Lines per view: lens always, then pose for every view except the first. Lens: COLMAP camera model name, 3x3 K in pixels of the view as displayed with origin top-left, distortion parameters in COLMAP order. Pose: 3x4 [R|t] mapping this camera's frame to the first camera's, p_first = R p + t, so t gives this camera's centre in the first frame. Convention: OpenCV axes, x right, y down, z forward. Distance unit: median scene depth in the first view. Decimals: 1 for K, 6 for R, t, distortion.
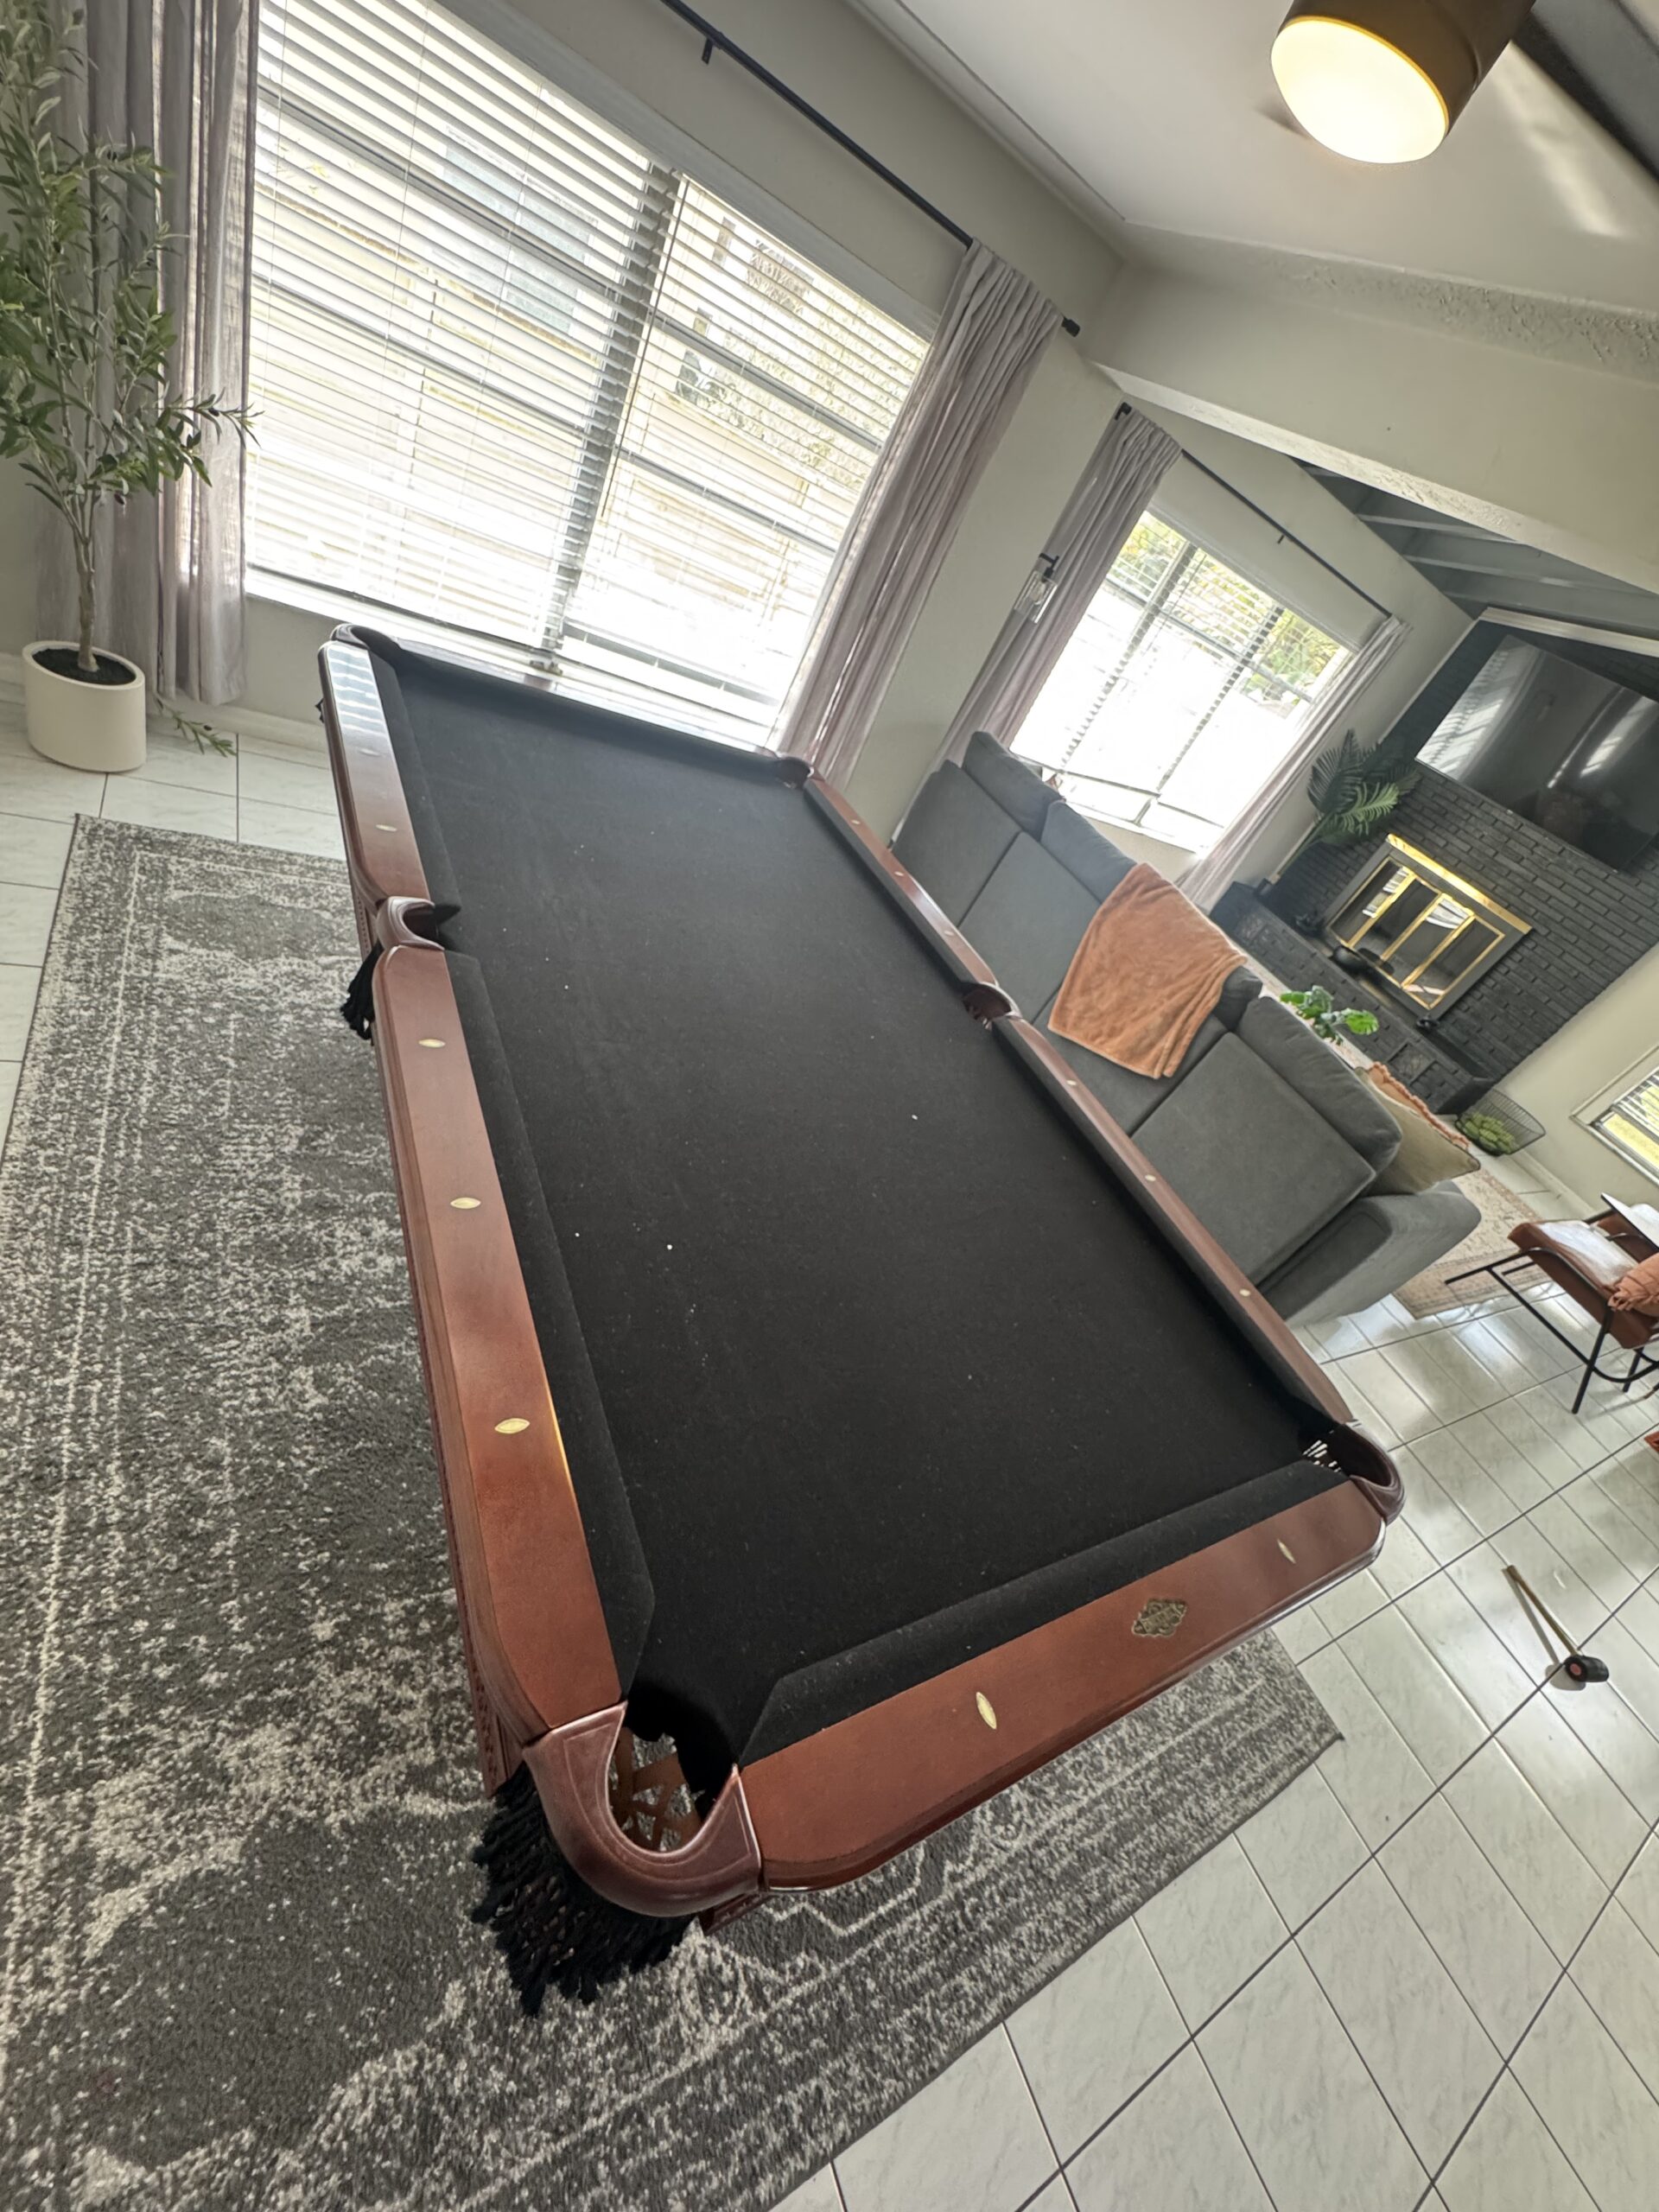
lens RADIAL K [[880.5, 0, 825.8], [0, 880.5, 1111.4], [0, 0, 1]] dist [-0.003859, 0.000148]
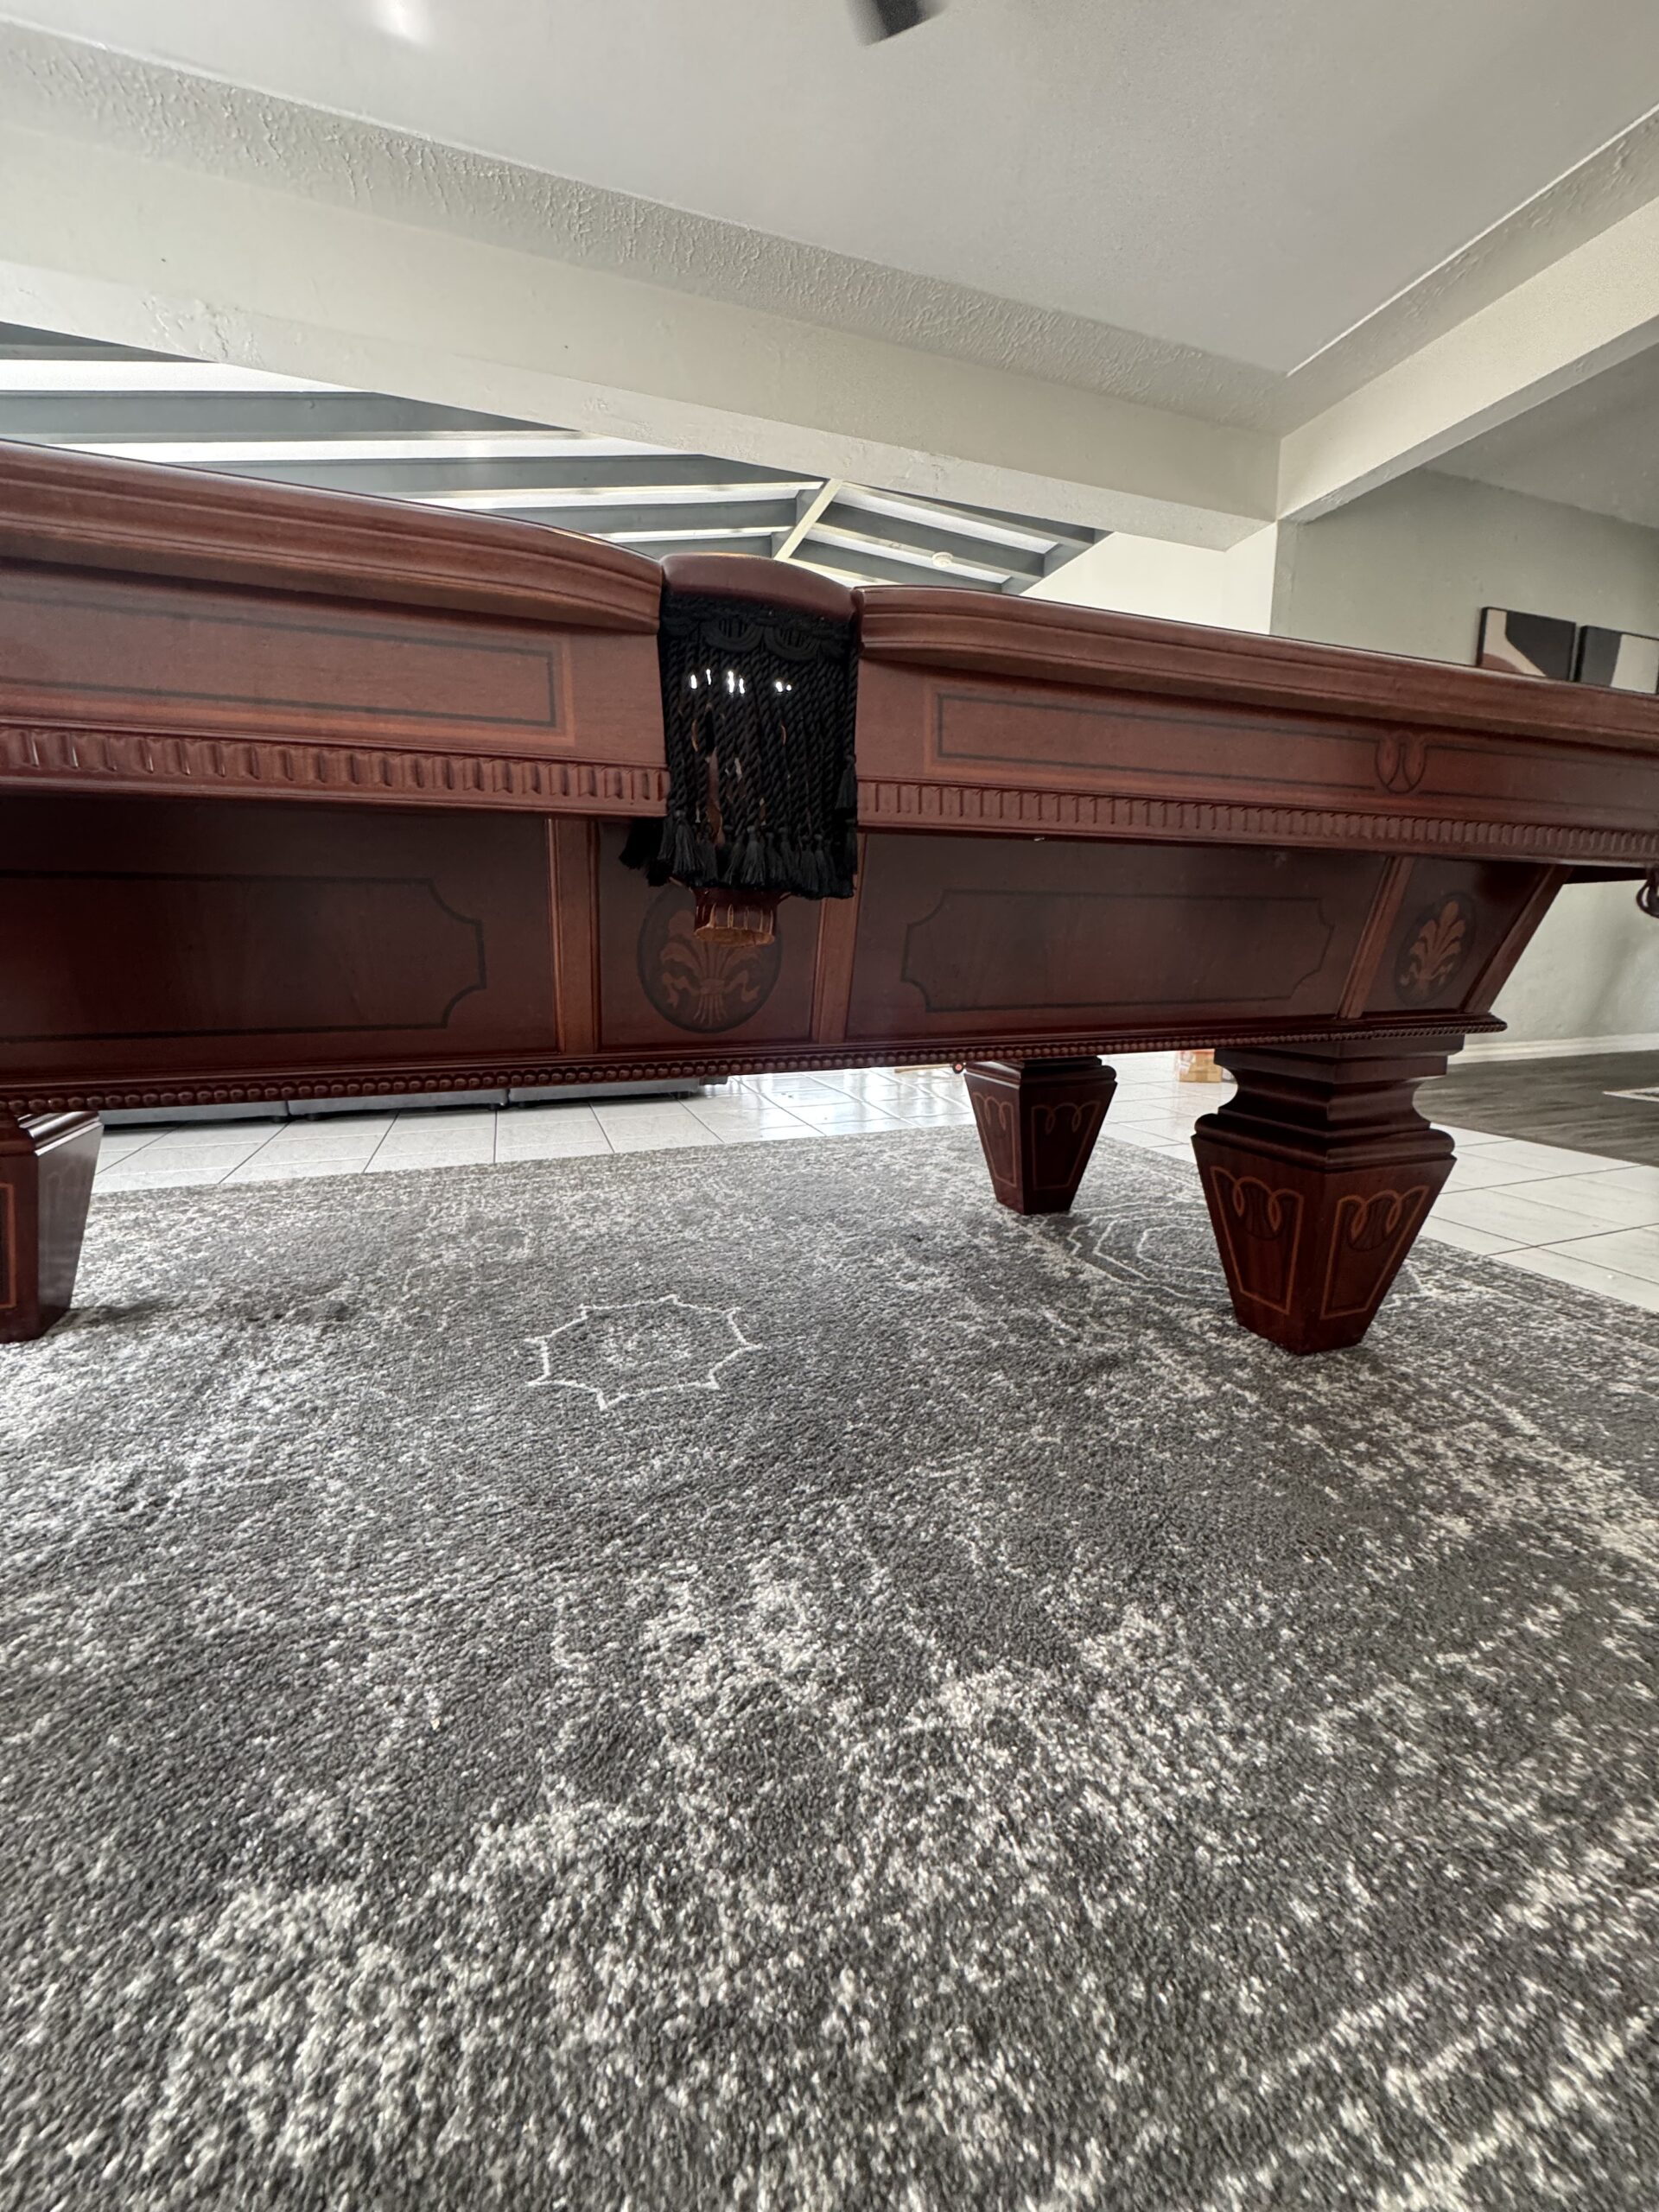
lens RADIAL K [[880.5, 0, 830.4], [0, 880.5, 1108.2], [0, 0, 1]] dist [-0.003859, 0.000148]
pose [[0.093708, -0.578650, 0.810175, -0.935469], [0.650512, 0.651618, 0.390164, -0.183708], [-0.753693, 0.490467, 0.437481, 0.873725]]
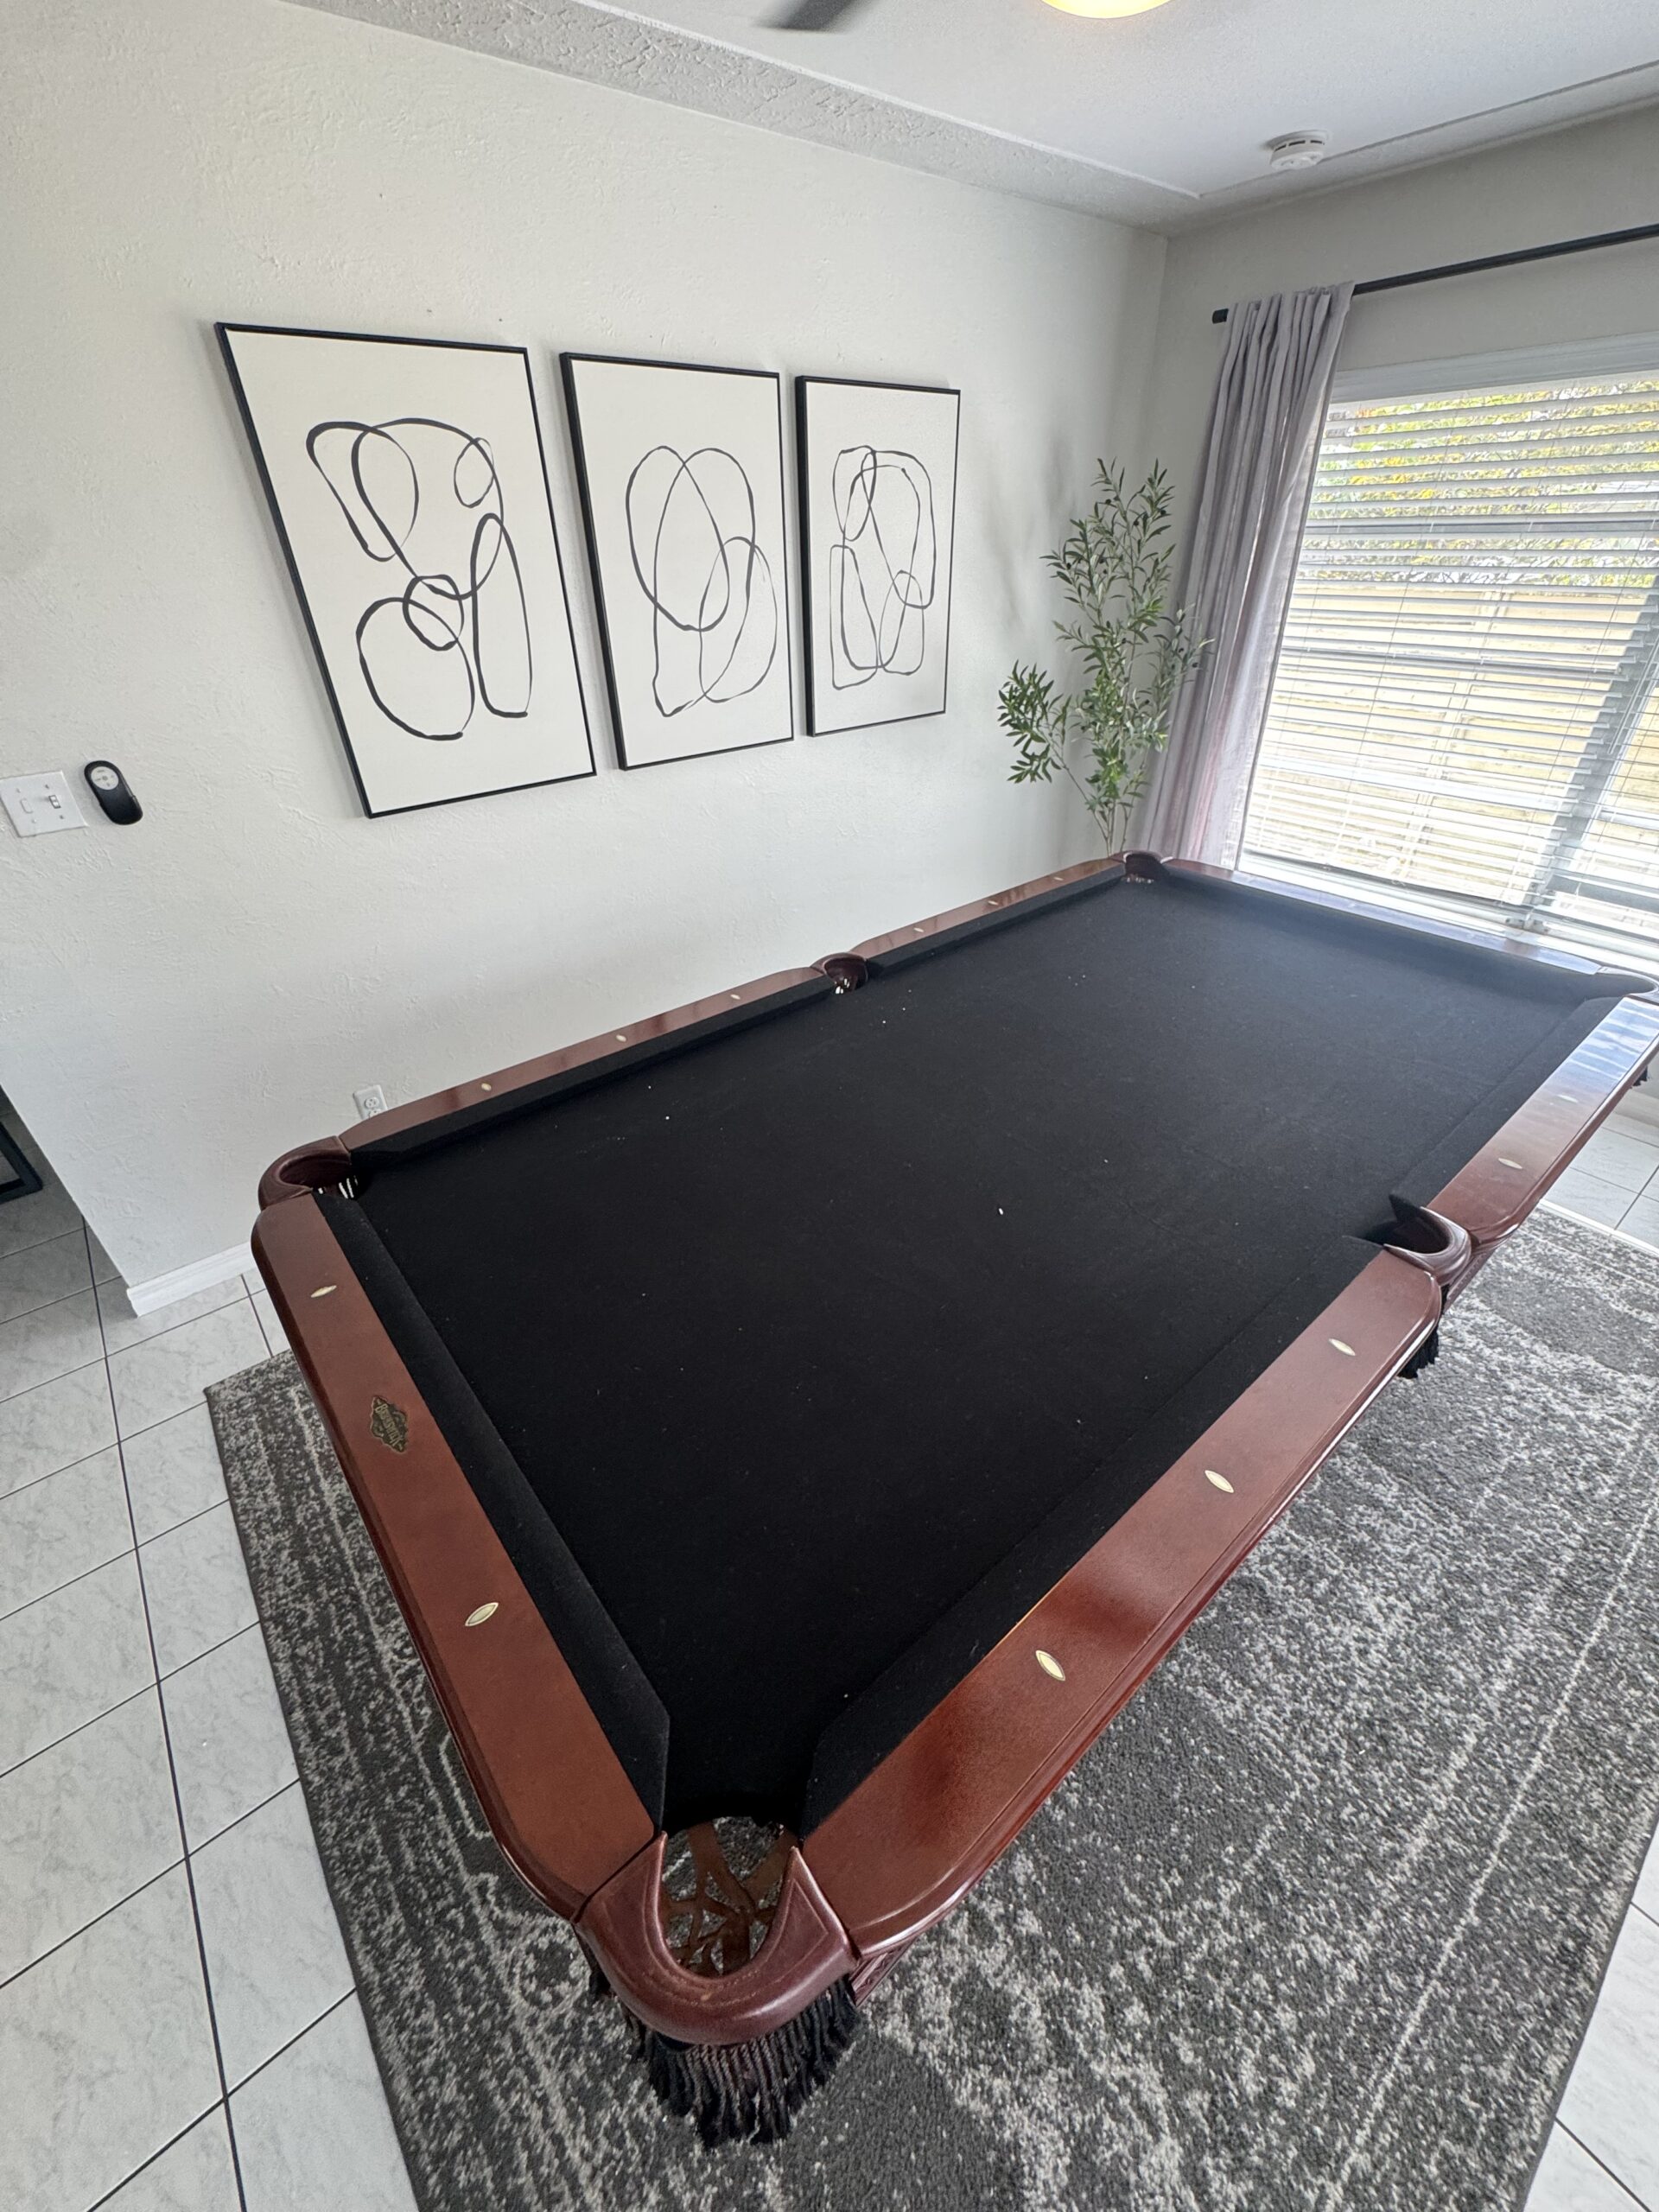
lens RADIAL K [[880.5, 0, 831.5], [0, 880.5, 1107.4], [0, 0, 1]] dist [-0.003859, 0.000148]
pose [[0.203252, 0.130869, -0.970341, 1.024654], [-0.507843, 0.861394, 0.009800, -0.005977], [0.837129, 0.490789, 0.241541, 0.718377]]
